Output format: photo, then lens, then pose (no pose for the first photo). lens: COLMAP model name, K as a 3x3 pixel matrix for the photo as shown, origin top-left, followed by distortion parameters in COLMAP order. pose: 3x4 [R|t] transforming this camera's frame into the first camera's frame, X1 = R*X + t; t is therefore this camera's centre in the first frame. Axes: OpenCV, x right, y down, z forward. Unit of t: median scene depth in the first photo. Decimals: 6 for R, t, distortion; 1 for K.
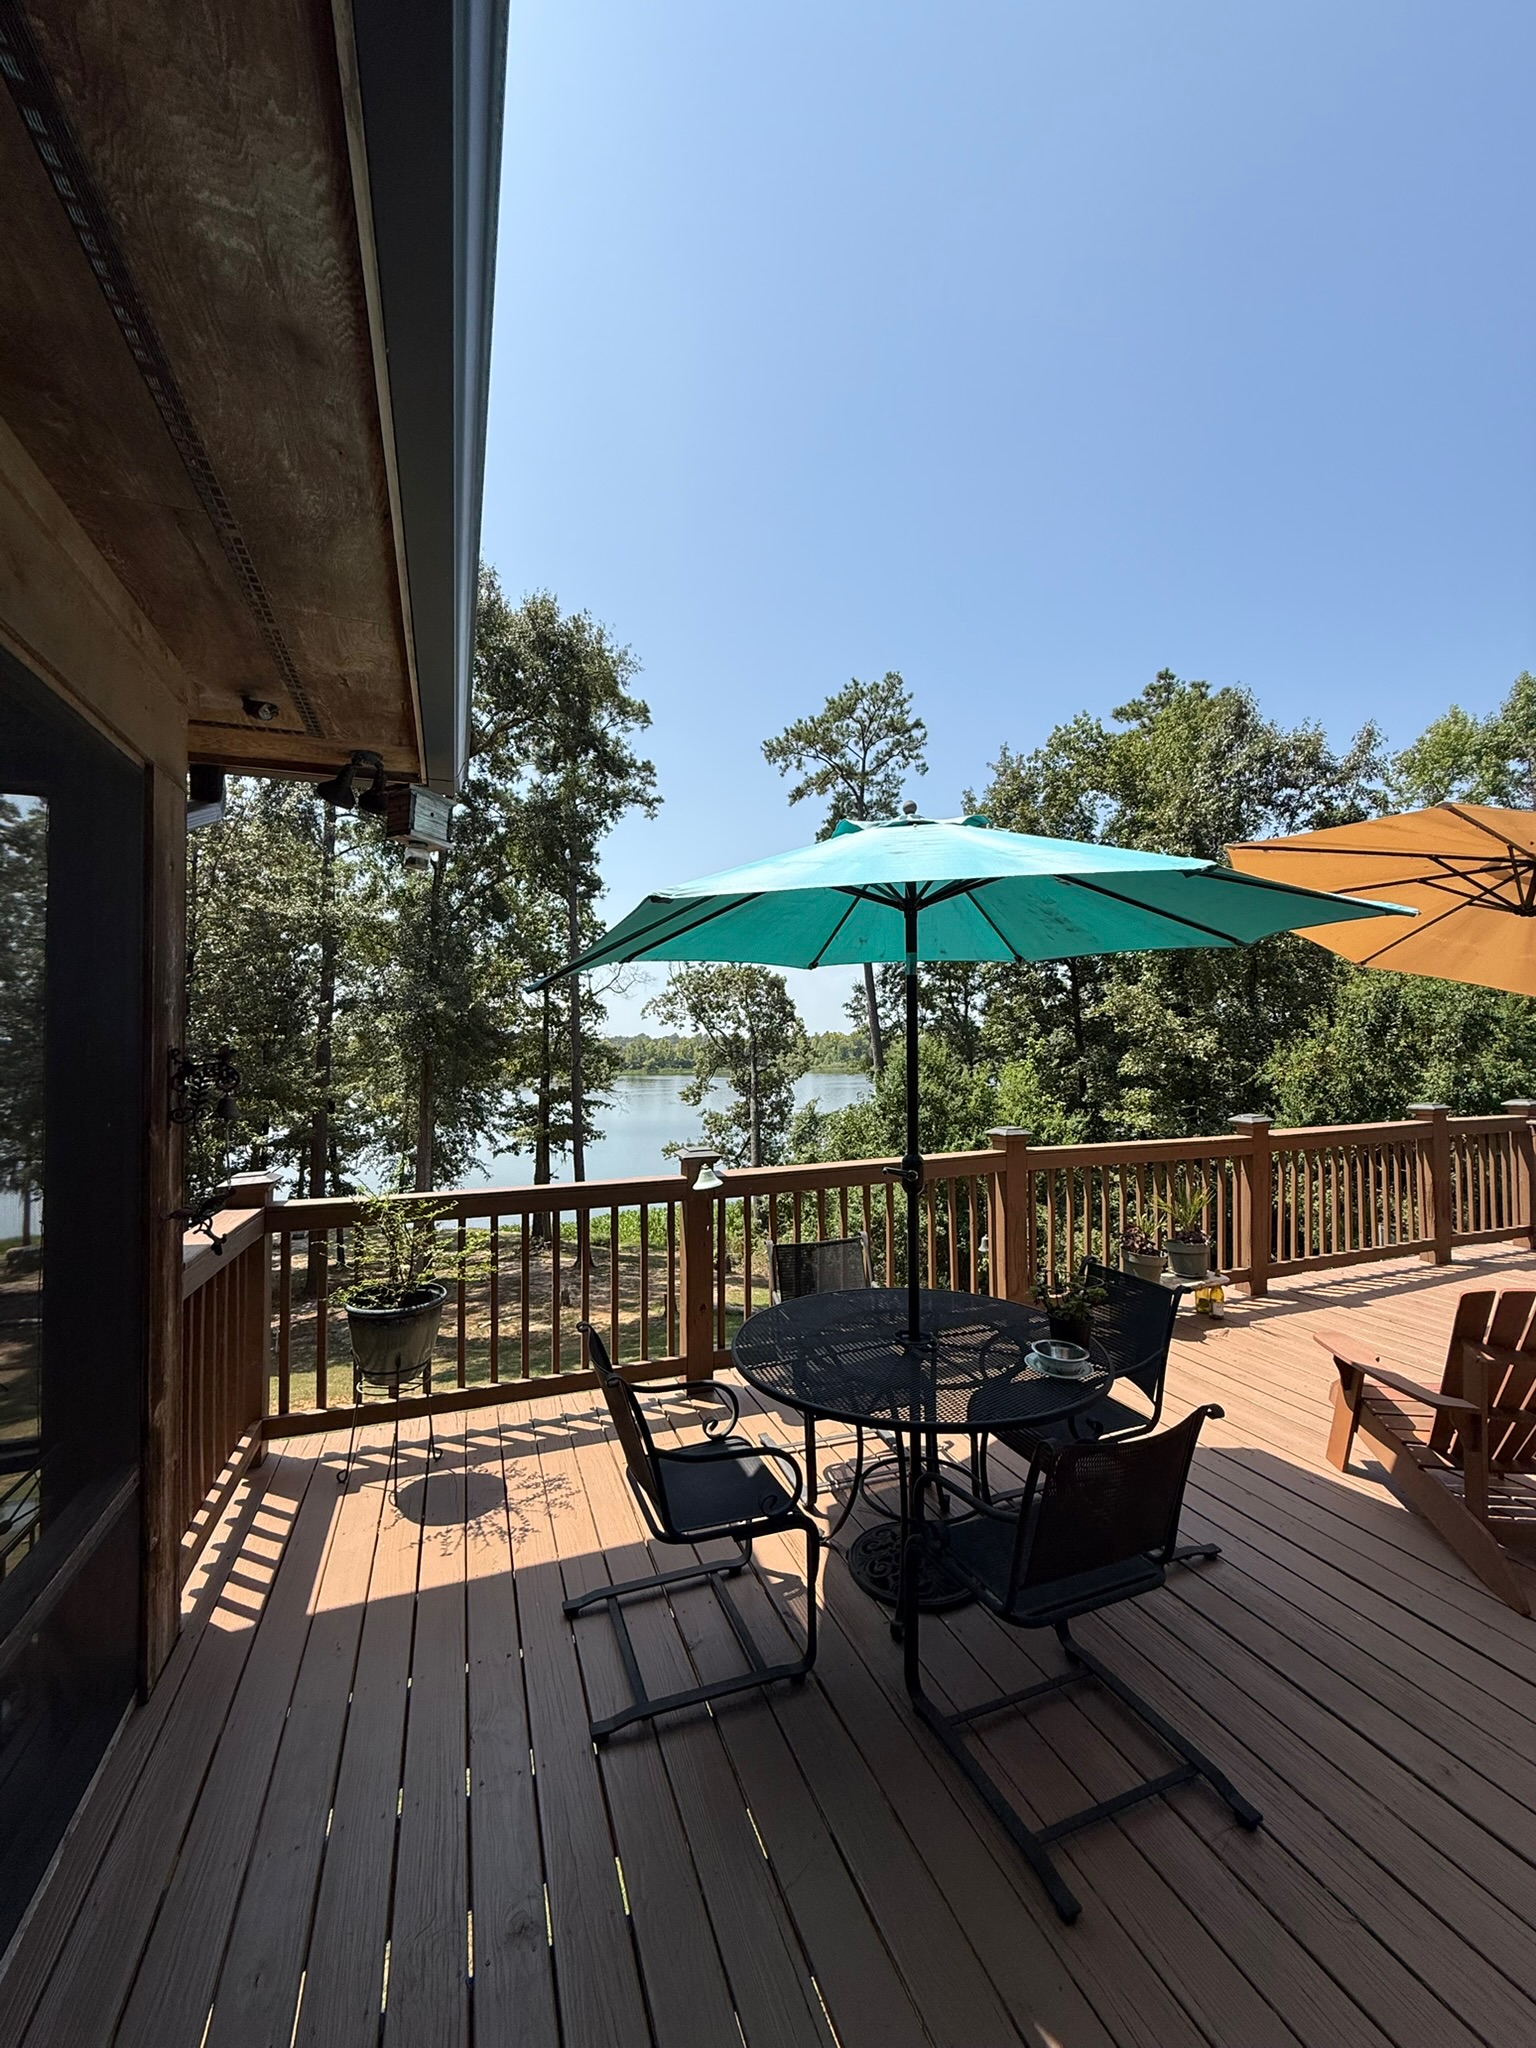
lens RADIAL K [[813.2, 0, 765.5], [0, 813.2, 1019.6], [0, 0, 1]] dist [0.000914, 0.000094]
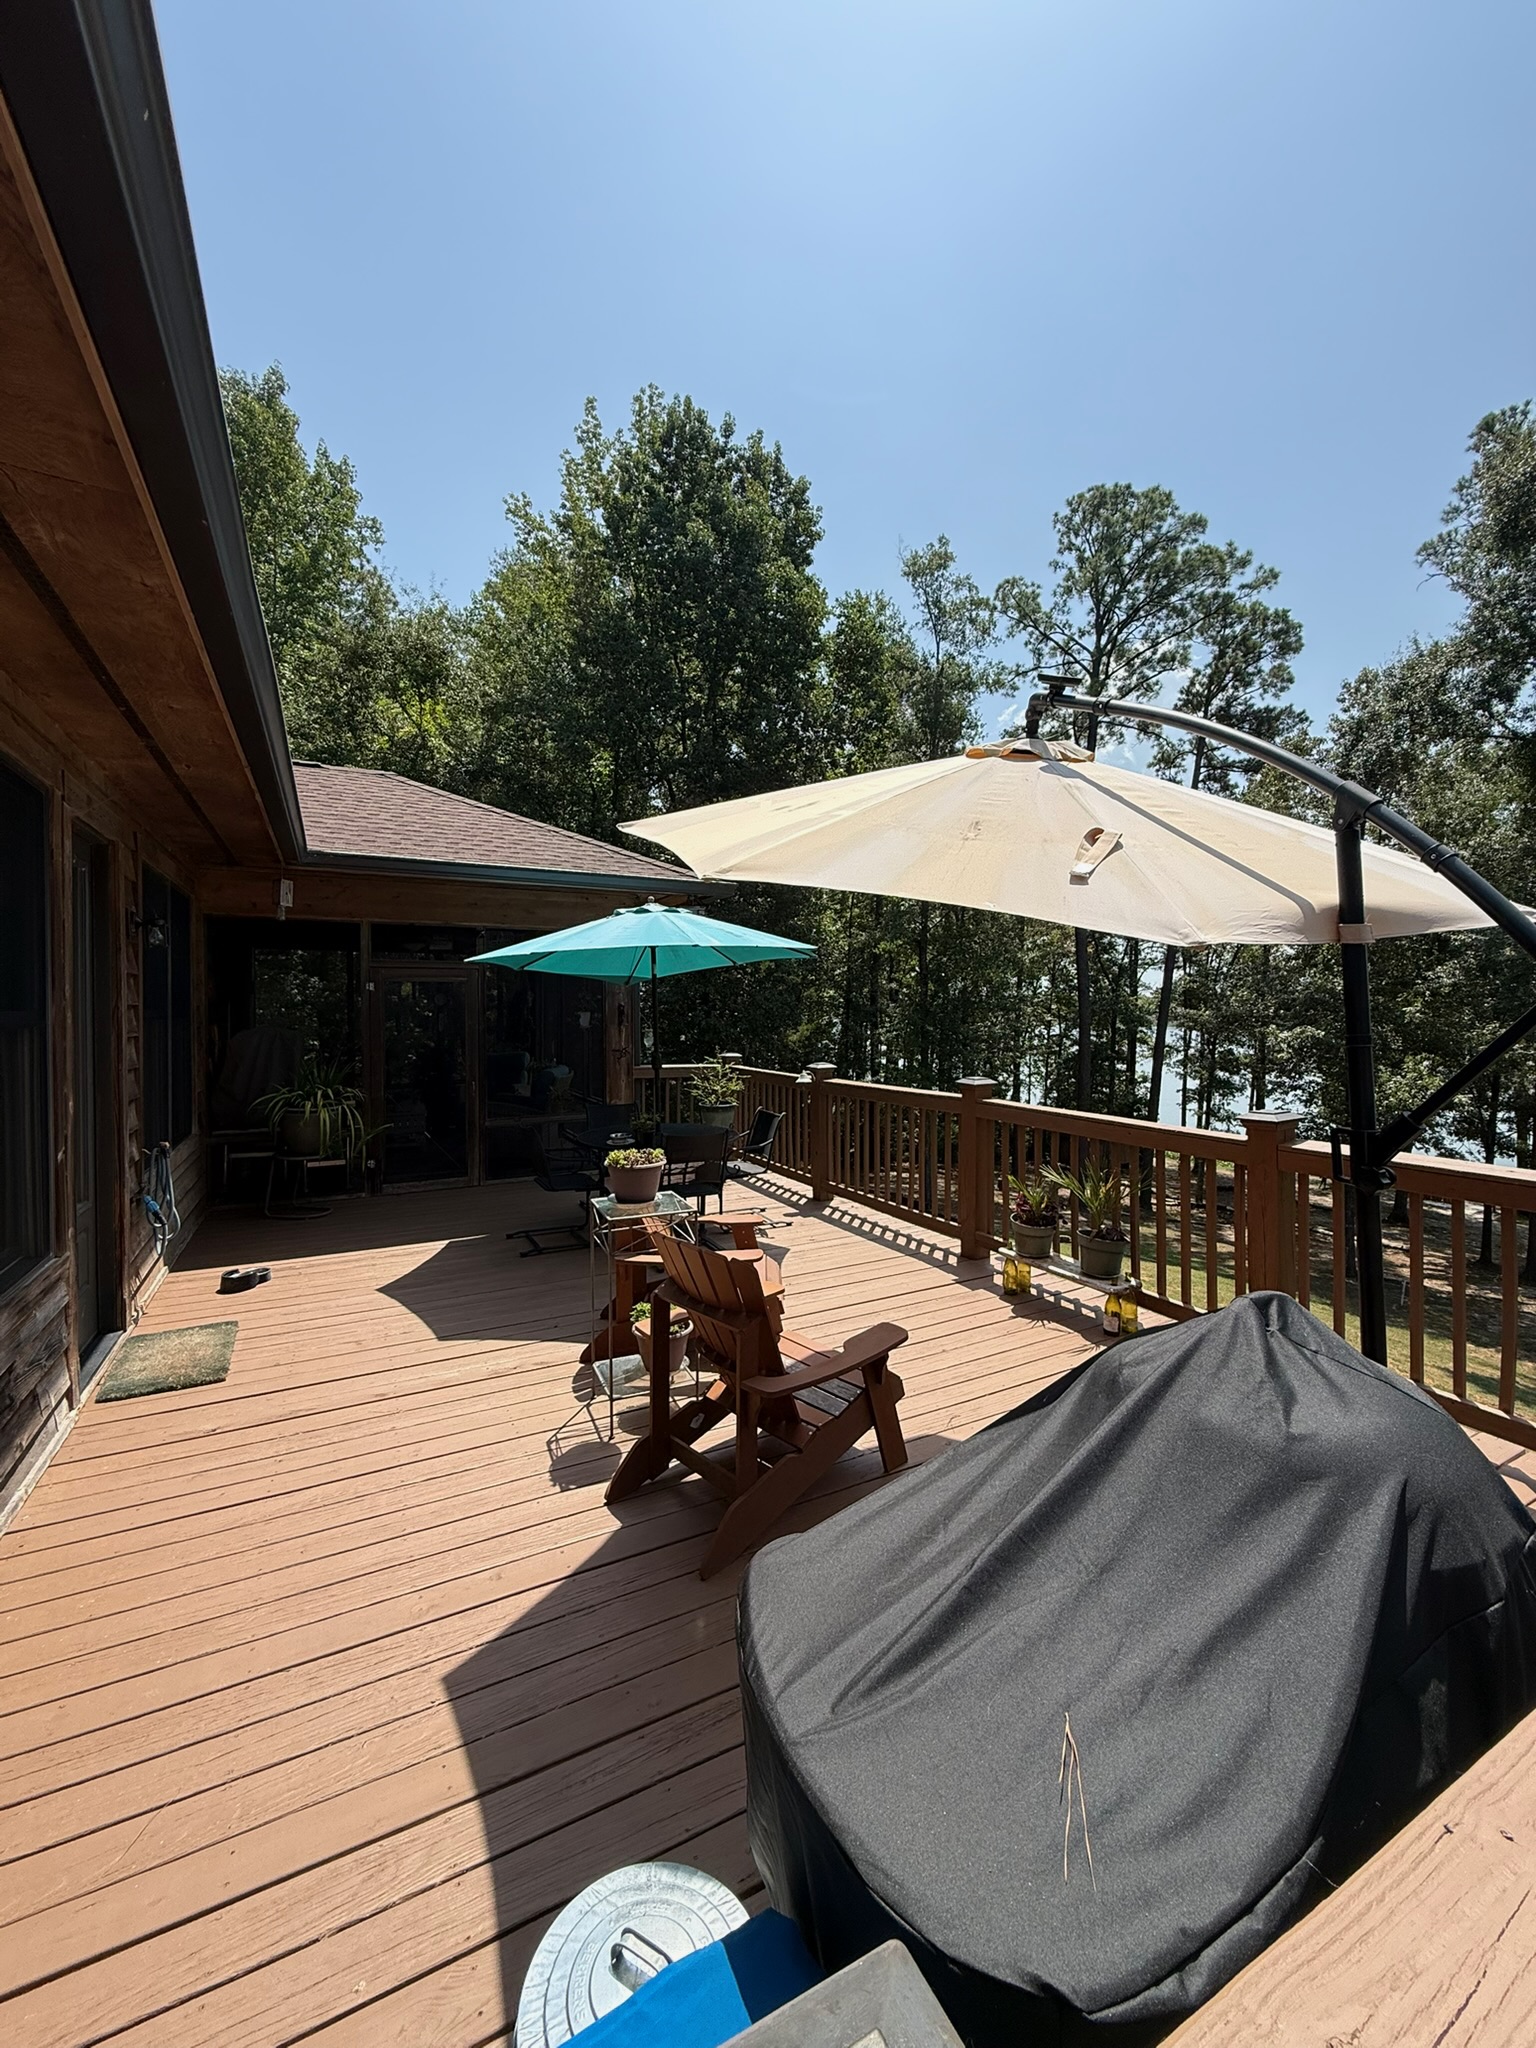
lens RADIAL K [[813.2, 0, 770.6], [0, 813.2, 1016.4], [0, 0, 1]] dist [0.000914, 0.000094]
pose [[0.125452, 0.019169, -0.991914, 0.148487], [0.034853, 0.999111, 0.023716, 0.001150], [0.991487, -0.037546, 0.124672, 0.062677]]
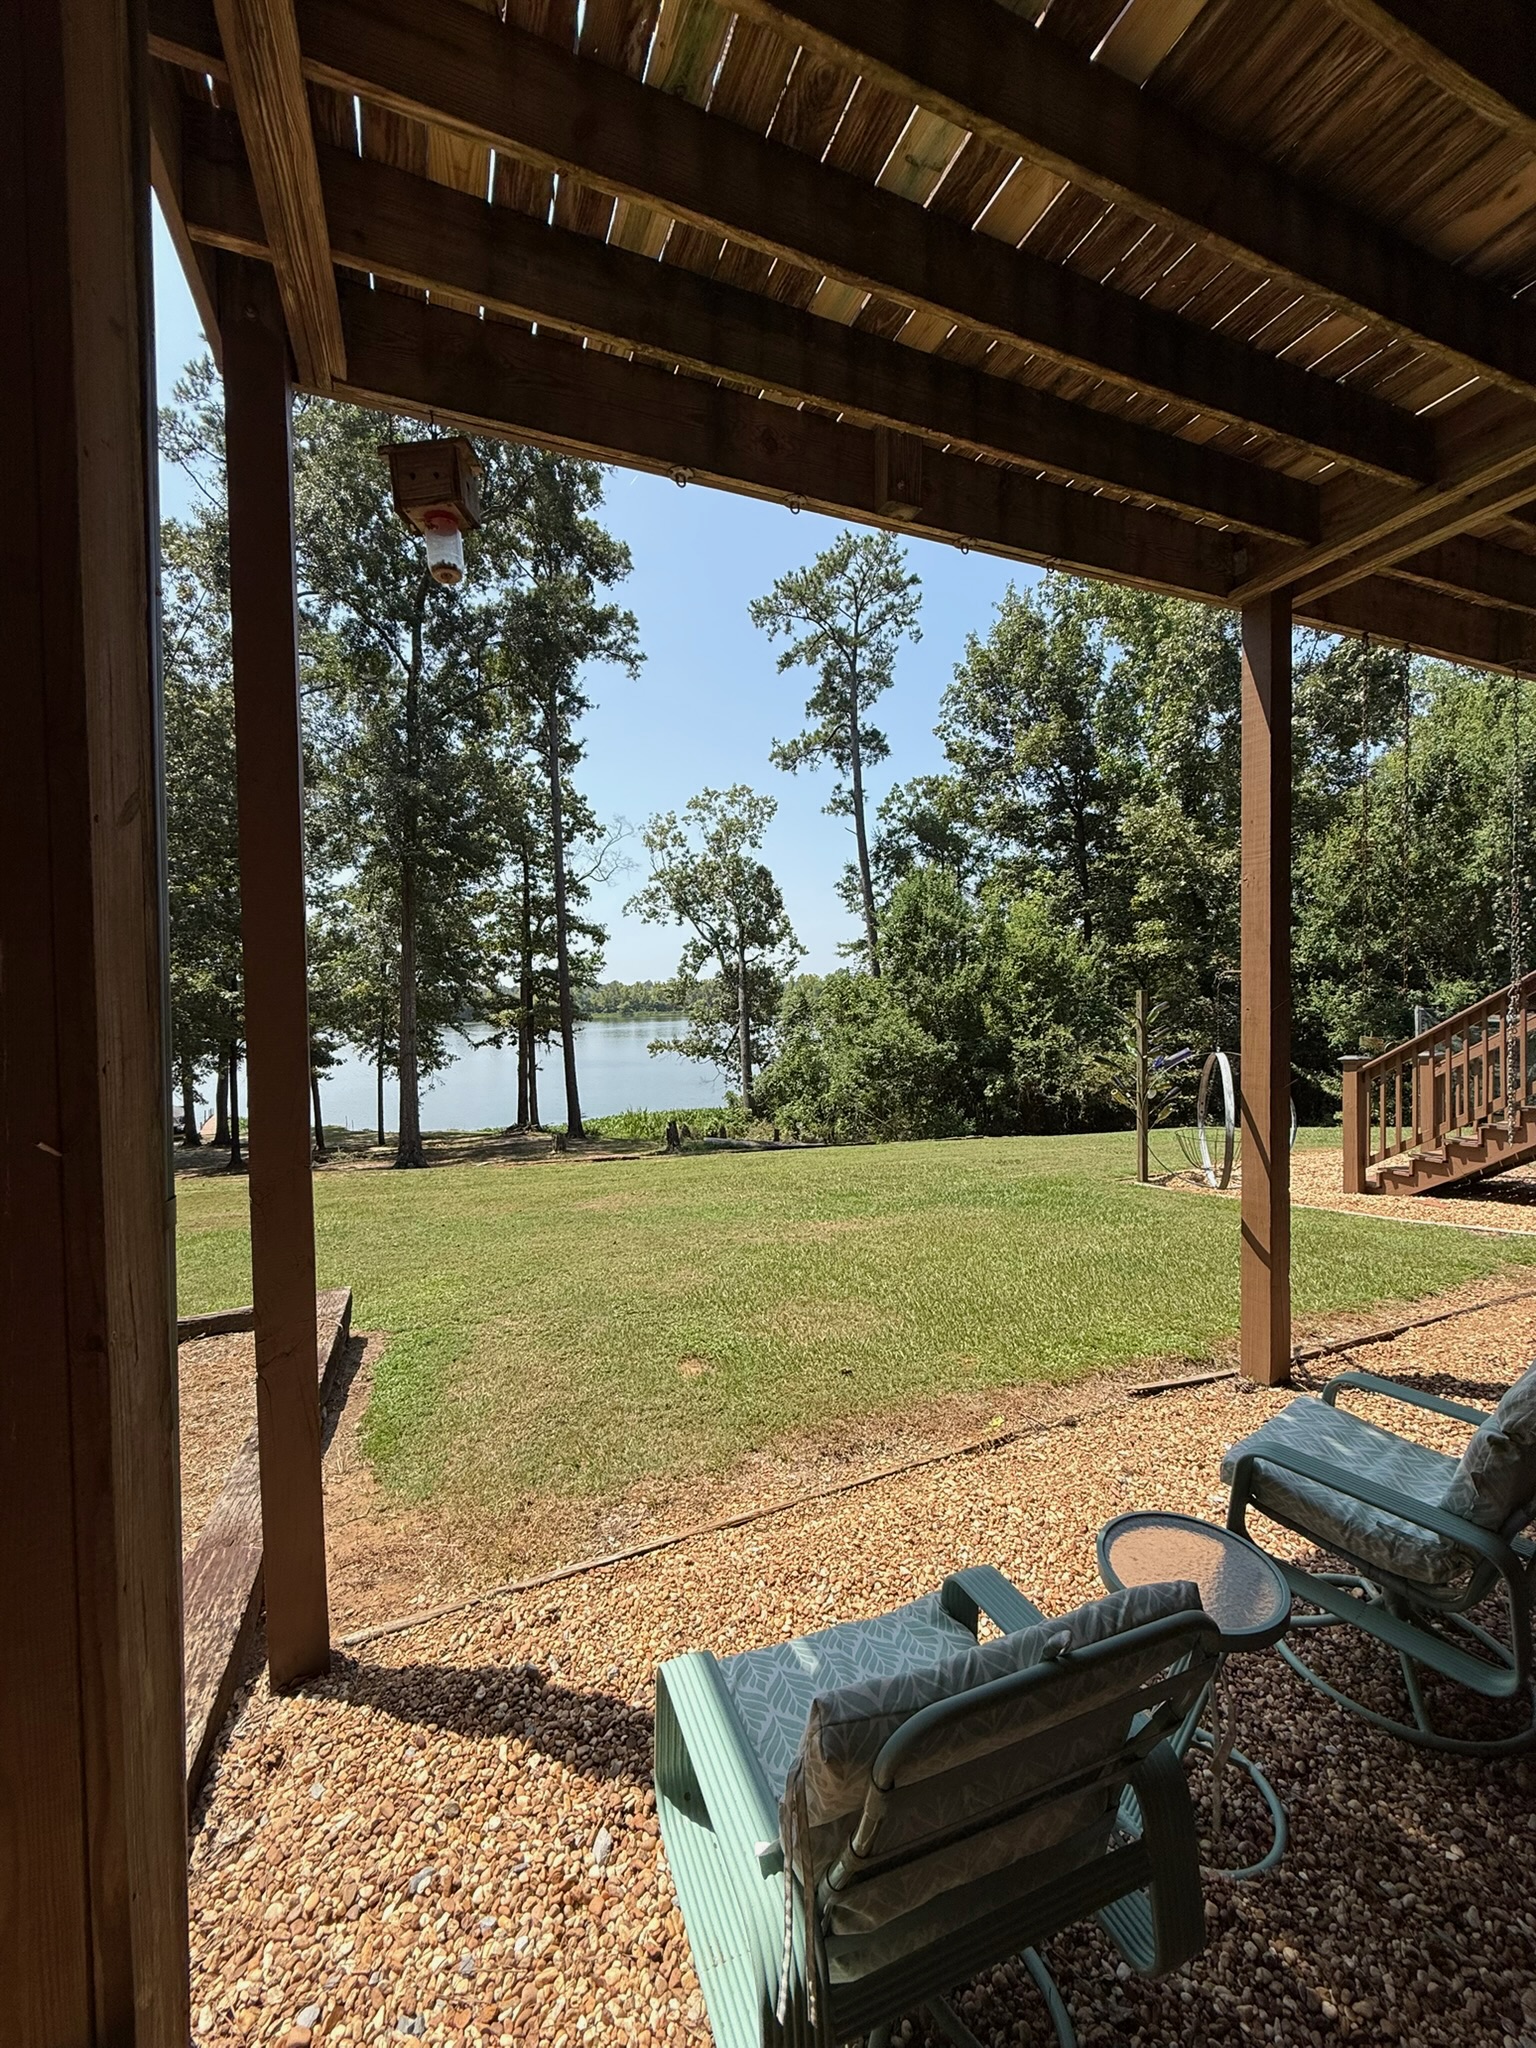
lens RADIAL K [[813.2, 0, 765.0], [0, 813.2, 1022.6], [0, 0, 1]] dist [0.000914, 0.000094]
pose [[0.999458, -0.009971, 0.031374, -0.020367], [0.007842, 0.997704, 0.067271, 0.083853], [-0.031973, -0.066988, 0.997241, 0.024840]]
